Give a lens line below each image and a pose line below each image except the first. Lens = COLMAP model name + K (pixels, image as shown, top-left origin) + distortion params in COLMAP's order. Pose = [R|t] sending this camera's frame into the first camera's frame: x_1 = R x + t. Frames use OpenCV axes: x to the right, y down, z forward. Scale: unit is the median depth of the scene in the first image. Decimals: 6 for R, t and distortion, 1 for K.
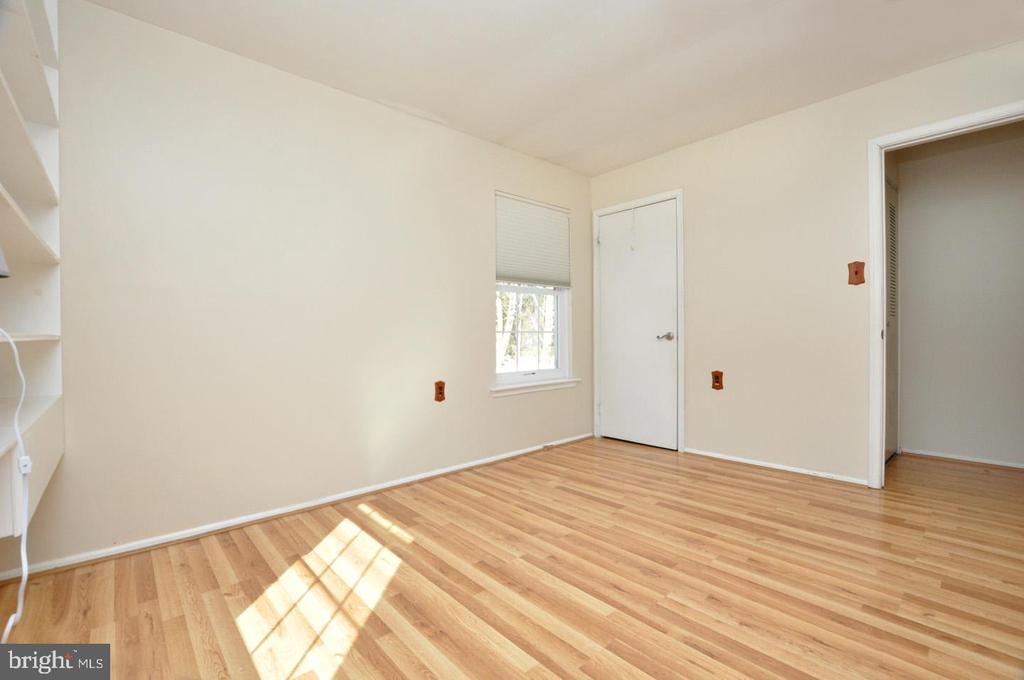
lens RADIAL K [[449.2, 0, 514.4], [0, 449.2, 337.0], [0, 0, 1]] dist [-0.032873, 0.000698]
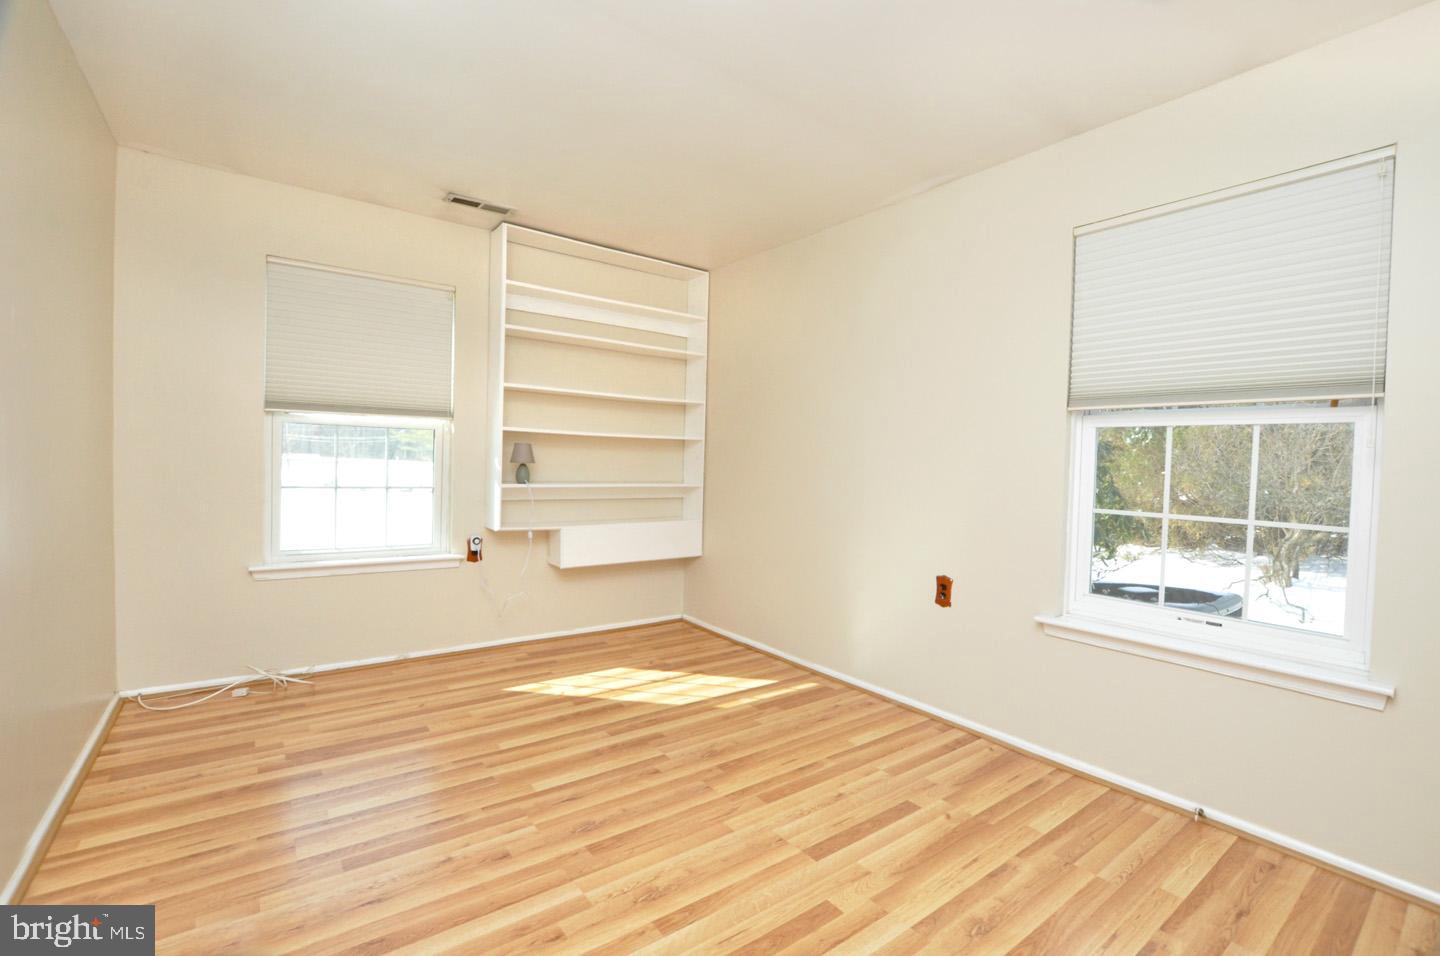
lens RADIAL K [[631.6, 0, 724.0], [0, 631.6, 479.6], [0, 0, 1]] dist [-0.032873, 0.000698]
pose [[-0.083957, 0.037598, -0.995760, 1.090126], [-0.032156, 0.998665, 0.040419, -0.097314], [0.995950, 0.035413, -0.082636, 1.064982]]
